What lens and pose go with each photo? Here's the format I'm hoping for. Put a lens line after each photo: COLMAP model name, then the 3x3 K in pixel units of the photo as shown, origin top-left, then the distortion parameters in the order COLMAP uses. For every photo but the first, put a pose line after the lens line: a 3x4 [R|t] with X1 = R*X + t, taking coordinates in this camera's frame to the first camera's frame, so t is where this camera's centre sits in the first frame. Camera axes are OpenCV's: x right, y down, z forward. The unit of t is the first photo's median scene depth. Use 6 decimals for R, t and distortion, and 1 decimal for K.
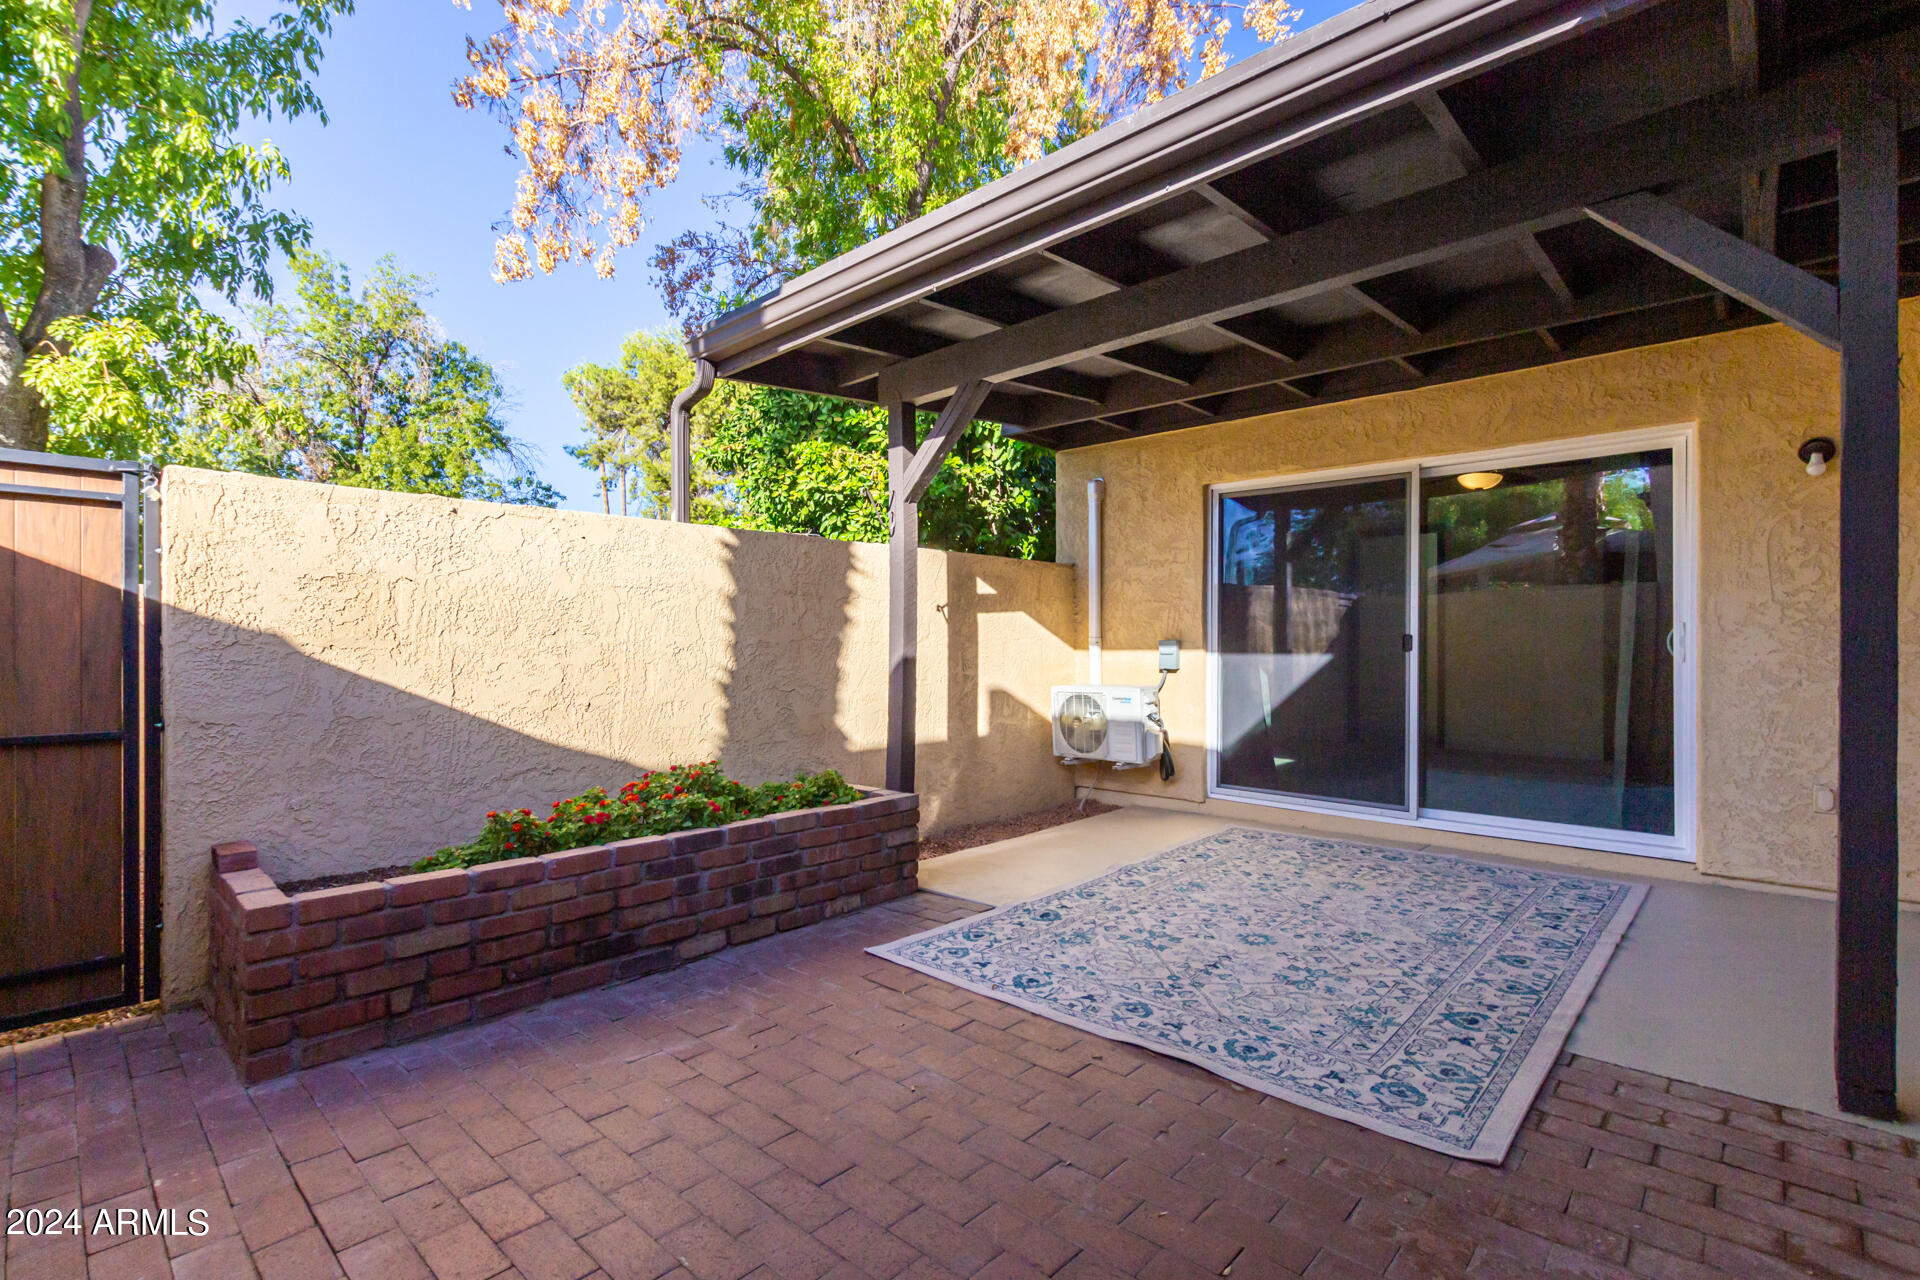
lens RADIAL K [[884.5, 0, 954.2], [0, 884.5, 637.3], [0, 0, 1]] dist [0.004040, -0.003200]
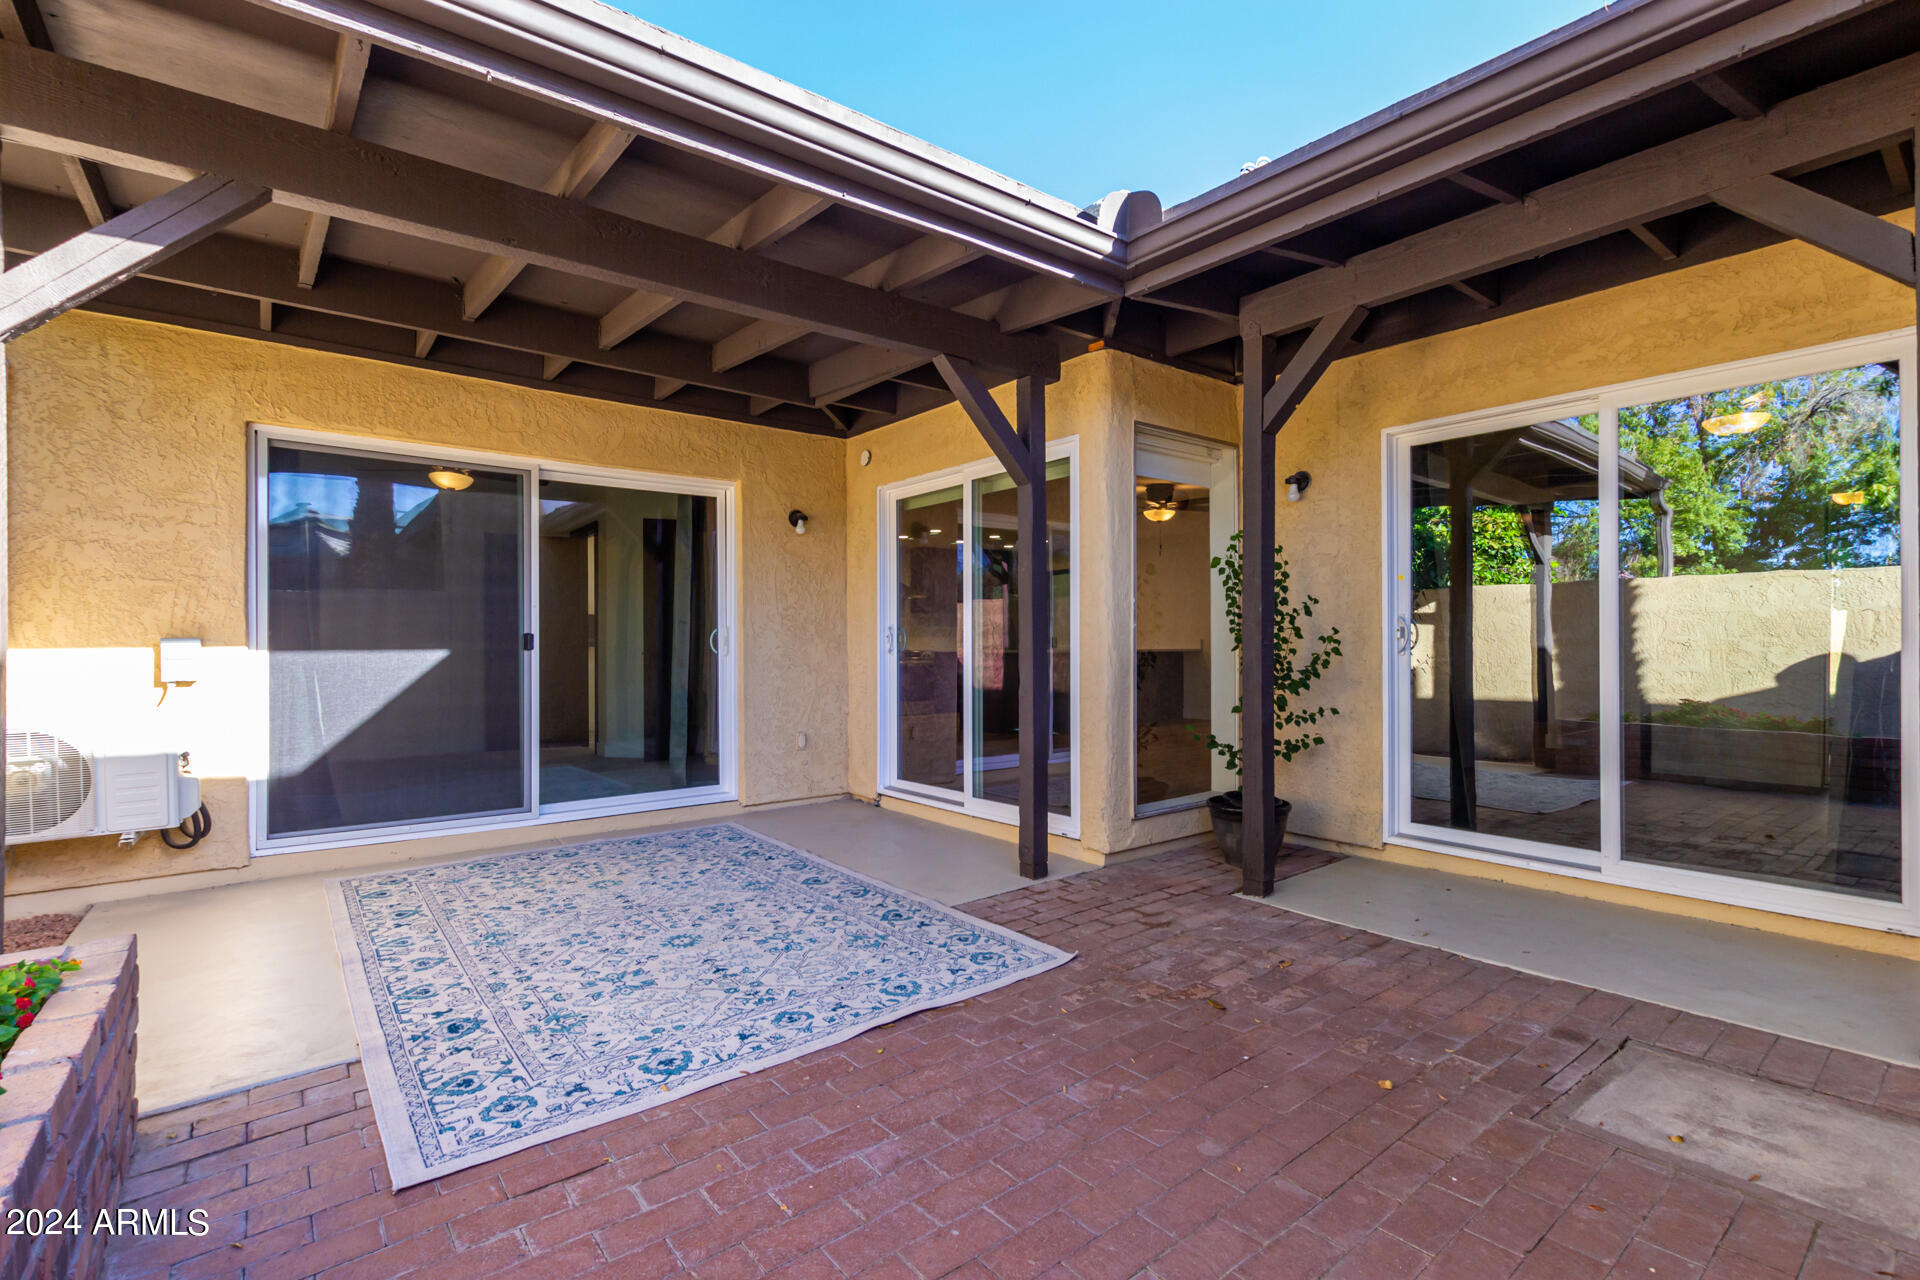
lens RADIAL K [[884.5, 0, 954.2], [0, 884.5, 637.3], [0, 0, 1]] dist [0.004040, -0.003200]
pose [[0.136748, 0.010036, 0.990555, -0.614963], [-0.000041, 0.999949, -0.010125, 0.017045], [-0.990606, 0.001344, 0.136742, 0.595565]]
